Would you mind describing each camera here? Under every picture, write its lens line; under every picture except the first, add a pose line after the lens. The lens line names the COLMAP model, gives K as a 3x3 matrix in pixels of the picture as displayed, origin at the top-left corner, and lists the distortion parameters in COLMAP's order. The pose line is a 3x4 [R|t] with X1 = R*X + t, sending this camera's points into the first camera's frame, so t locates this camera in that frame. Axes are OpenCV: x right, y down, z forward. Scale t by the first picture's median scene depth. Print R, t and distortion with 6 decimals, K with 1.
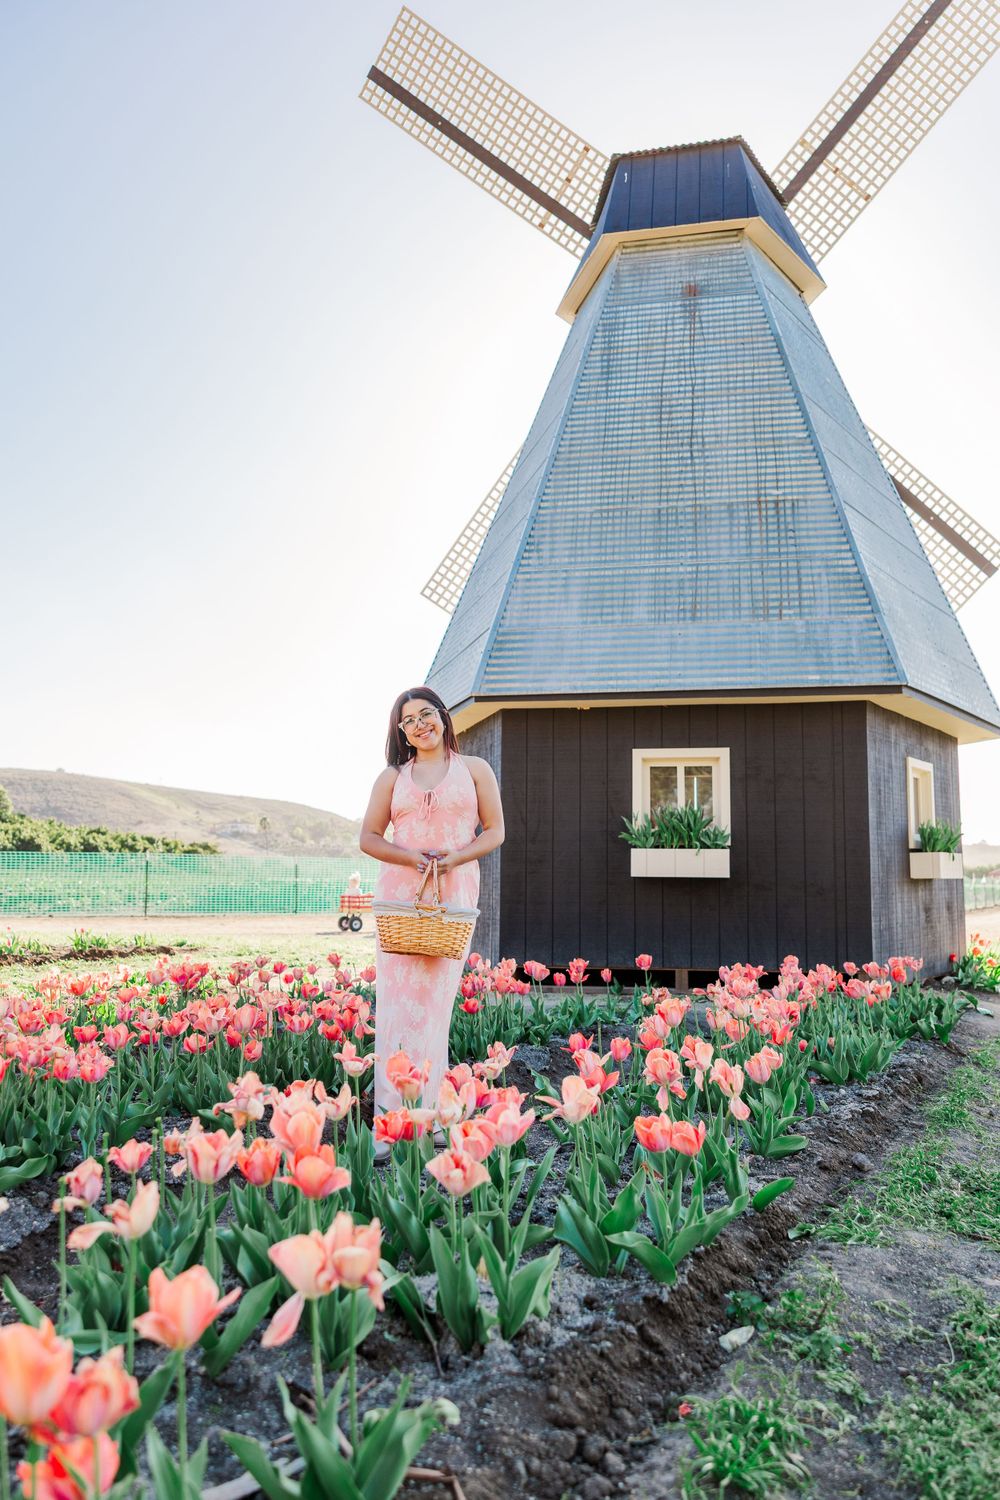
lens RADIAL K [[1171.0, 0, 513.4], [0, 1171.0, 750.9], [0, 0, 1]] dist [0.006059, 0.003493]
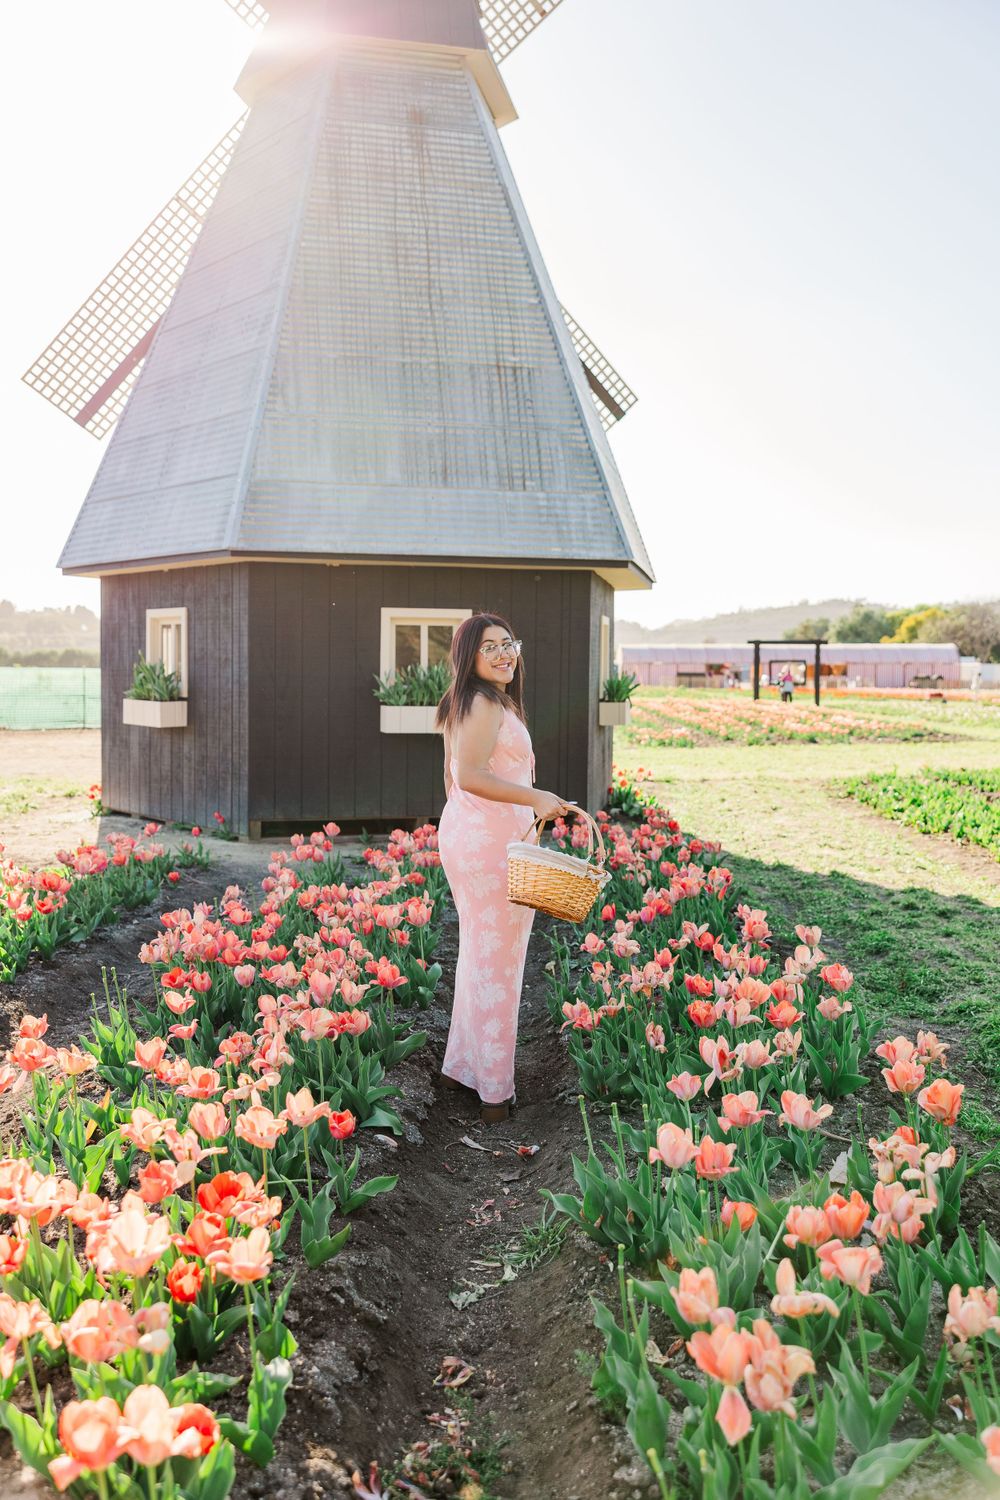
lens RADIAL K [[1384.5, 0, 499.8], [0, 1384.5, 746.7], [0, 0, 1]] dist [0.006257, 0.000000]
pose [[0.904278, -0.022379, 0.426357, -0.309905], [-0.050805, 0.985890, 0.159501, -0.077046], [-0.423911, -0.165894, 0.890381, -0.134787]]
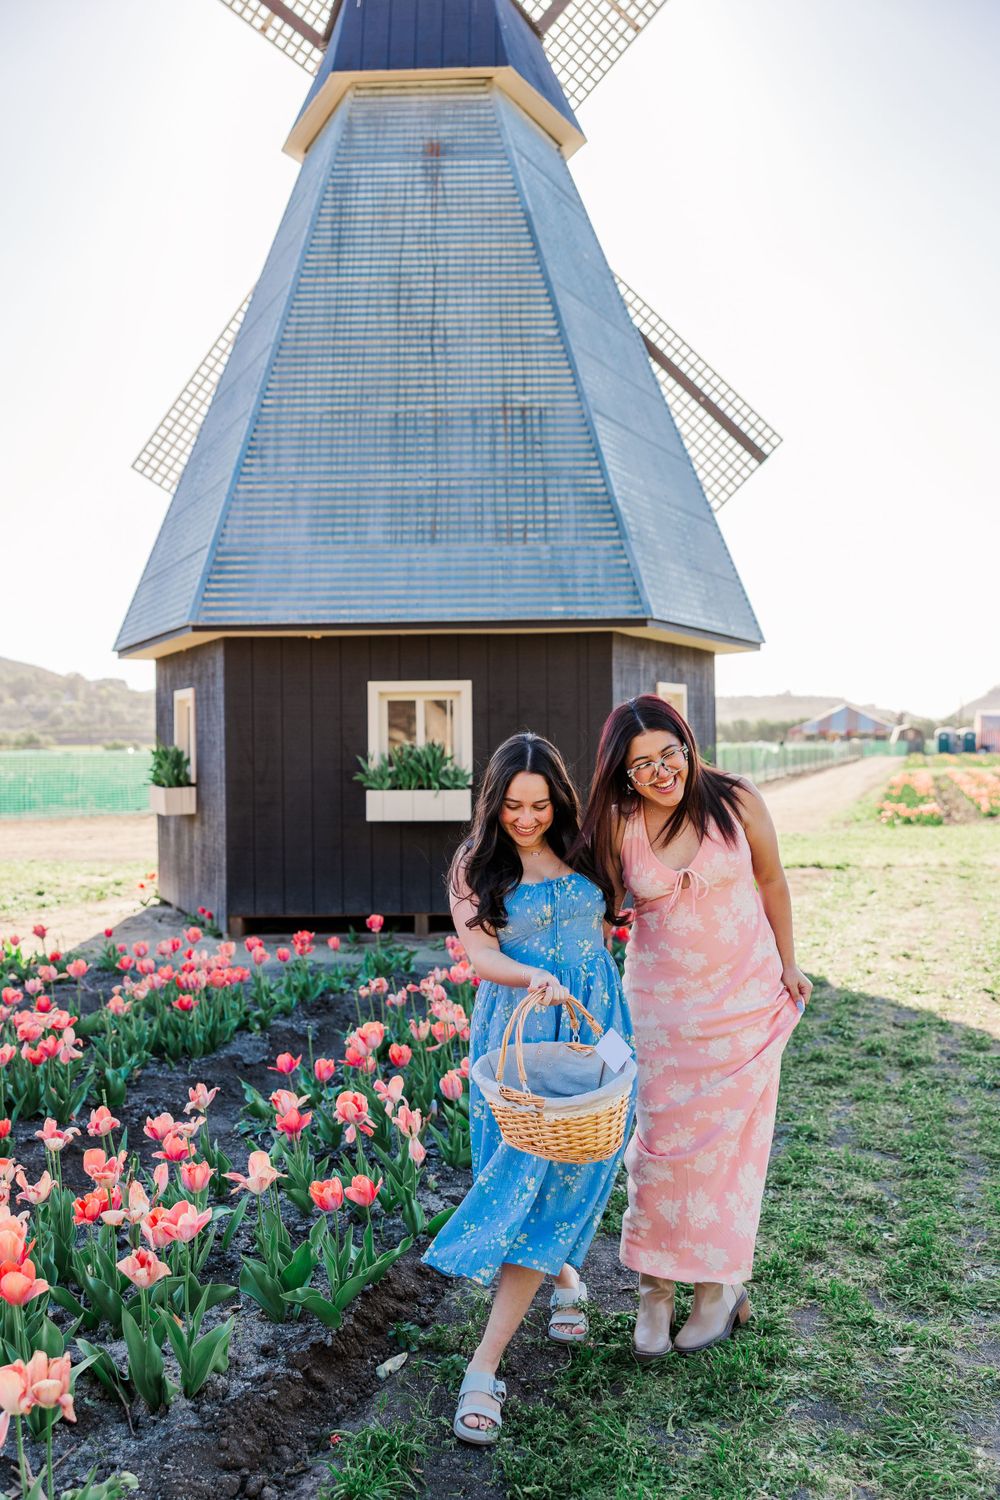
lens RADIAL K [[1368.5, 0, 495.4], [0, 1368.5, 754.8], [0, 0, 1]] dist [0.014324, 0.000000]
pose [[0.985641, -0.018690, 0.167817, 0.017593], [-0.001555, 0.992809, 0.119702, -0.071120], [-0.168847, -0.118245, 0.978524, -0.078286]]
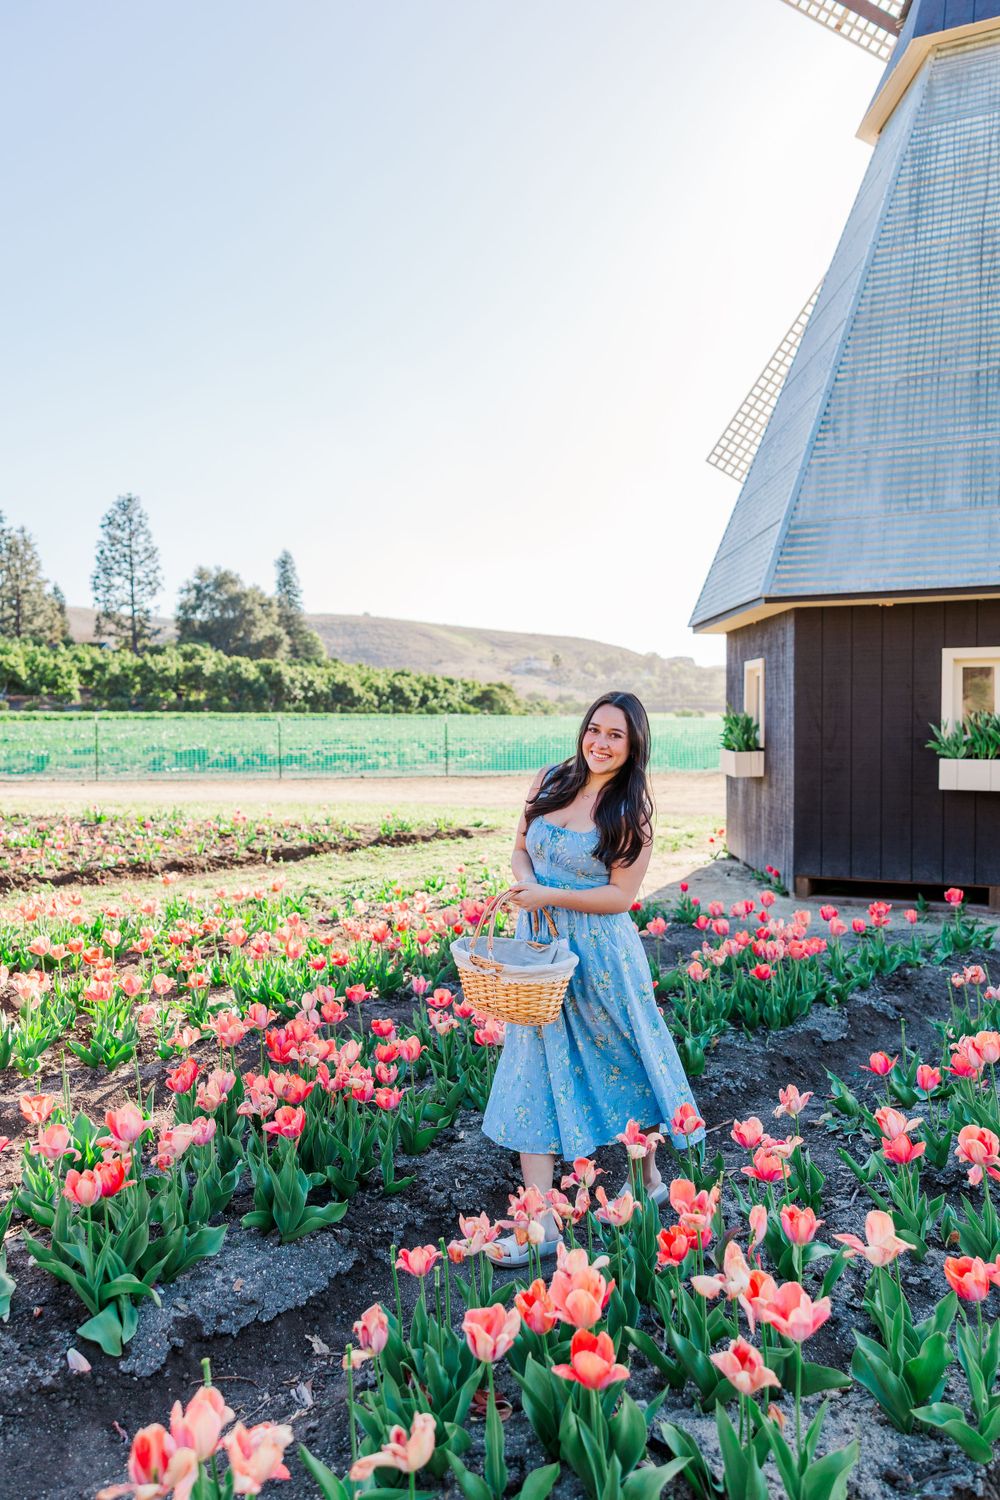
lens RADIAL K [[1171.0, 0, 500.1], [0, 1171.0, 746.3], [0, 0, 1]] dist [0.006059, 0.003493]
pose [[0.966856, -0.004797, -0.255277, 0.001232], [0.039905, 0.990376, 0.132528, -0.058646], [0.252184, -0.138322, 0.957742, 0.026450]]
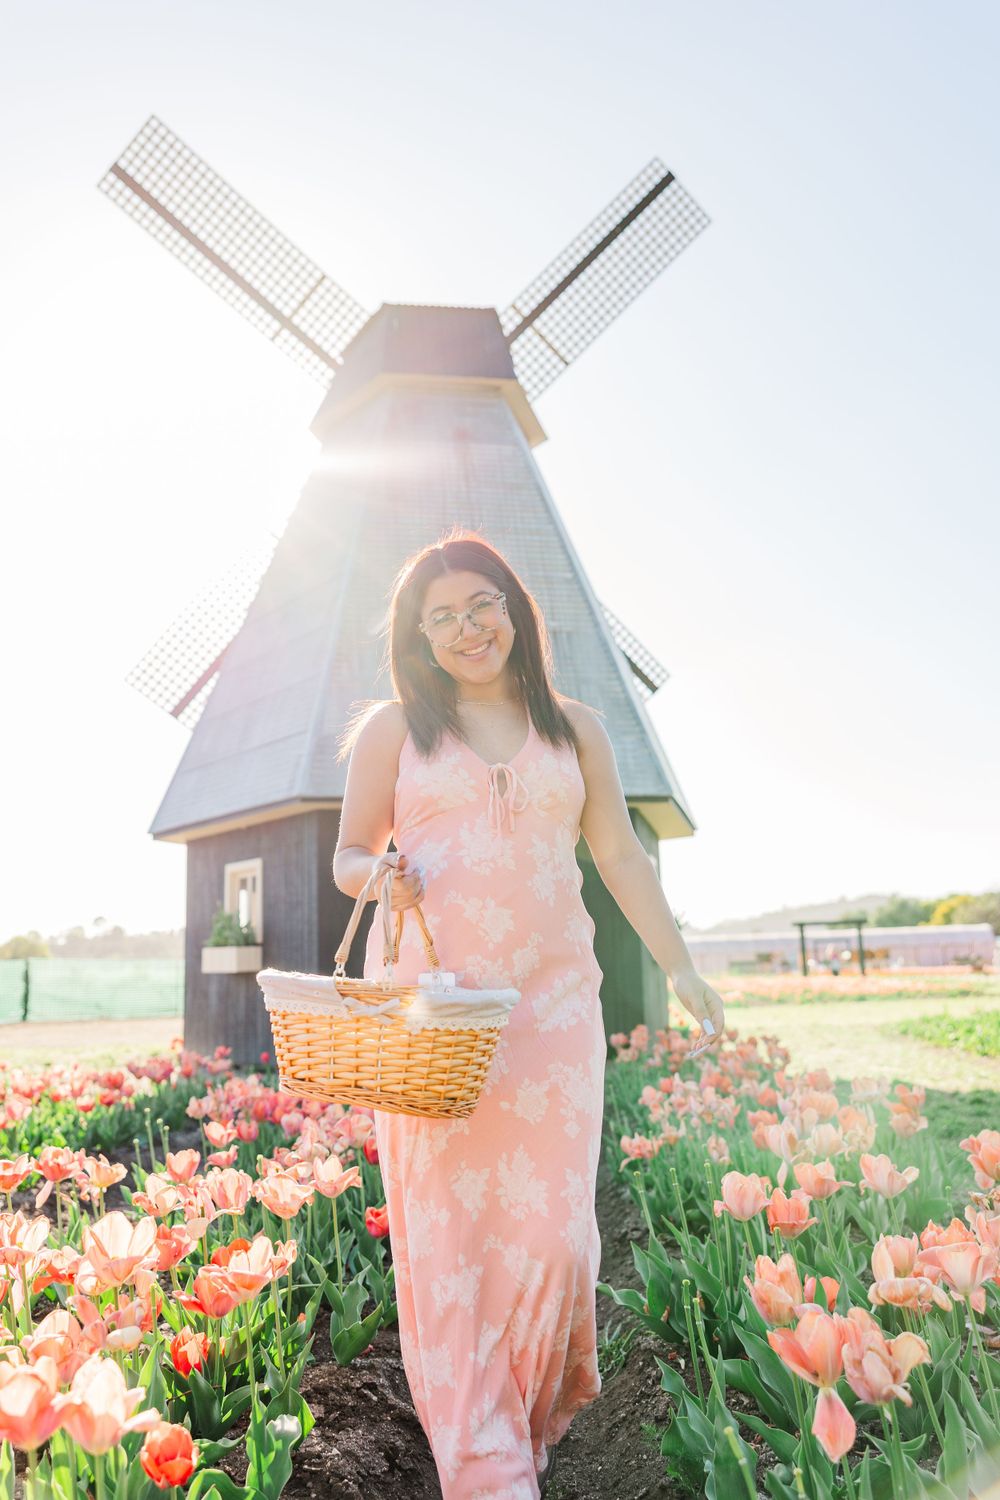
lens RADIAL K [[1259.9, 0, 487.8], [0, 1259.9, 727.3], [0, 0, 1]] dist [-0.019042, 0.034461]
pose [[0.927381, 0.039335, 0.372045, -0.287807], [-0.007213, 0.996152, -0.087342, -0.010943], [-0.374049, 0.078316, 0.924096, -0.109466]]
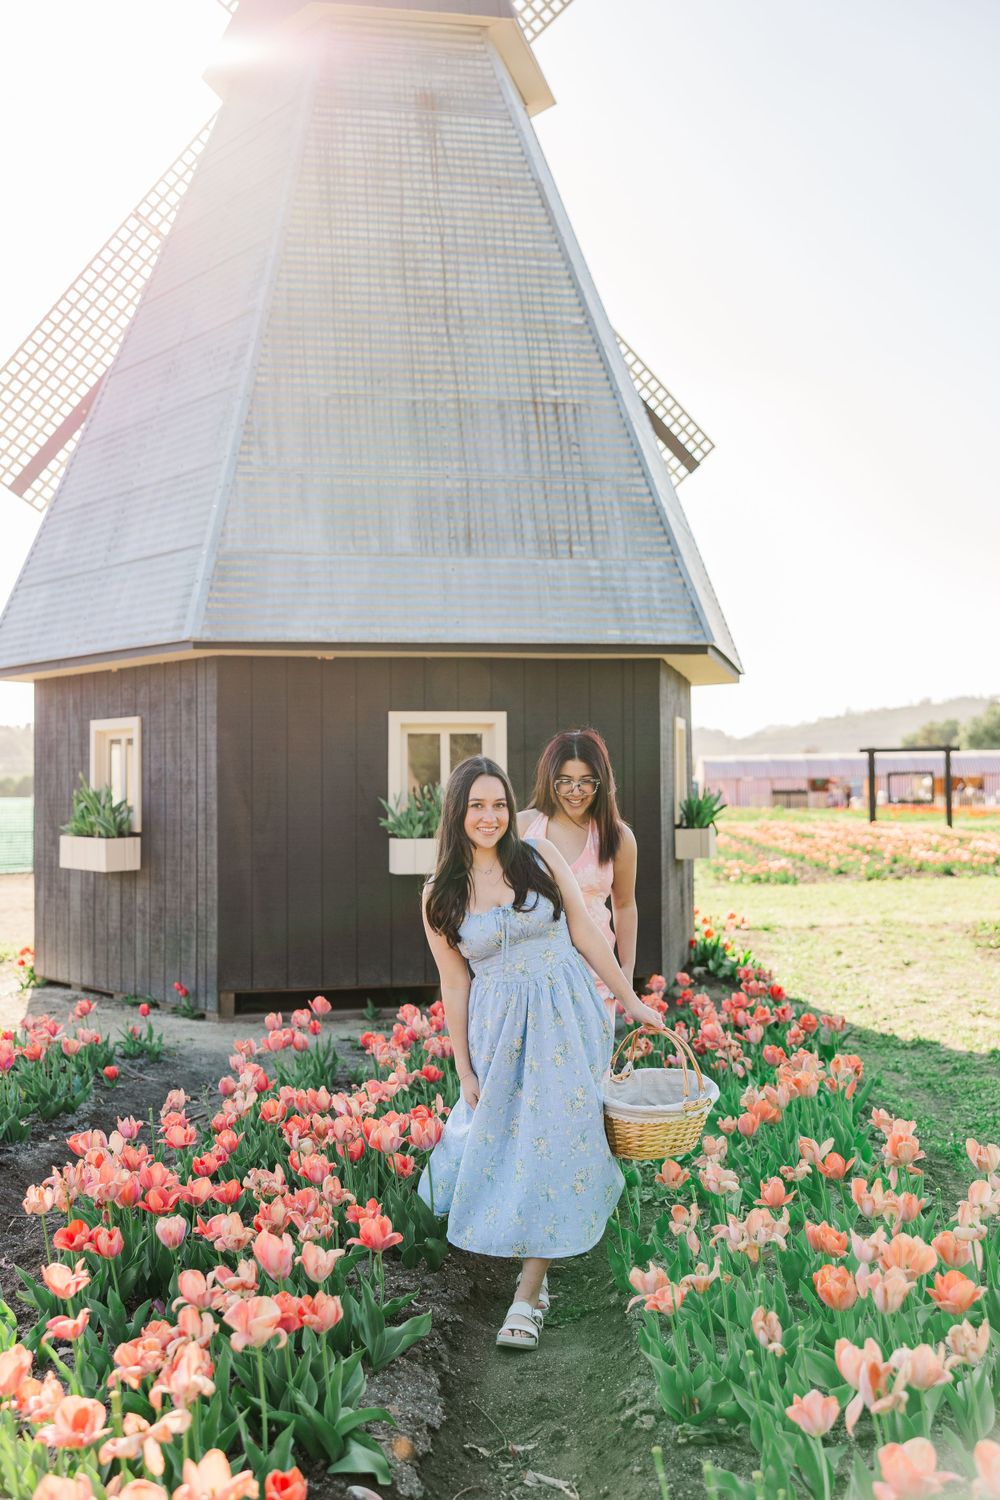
lens RADIAL K [[1700.6, 0, 500.1], [0, 1700.6, 747.0], [0, 0, 1]] dist [-0.004469, 0.000000]
pose [[0.917022, -0.004931, 0.398806, -0.275213], [-0.029452, 0.996356, 0.080041, -0.069171], [-0.397748, -0.085145, 0.913535, -0.076220]]
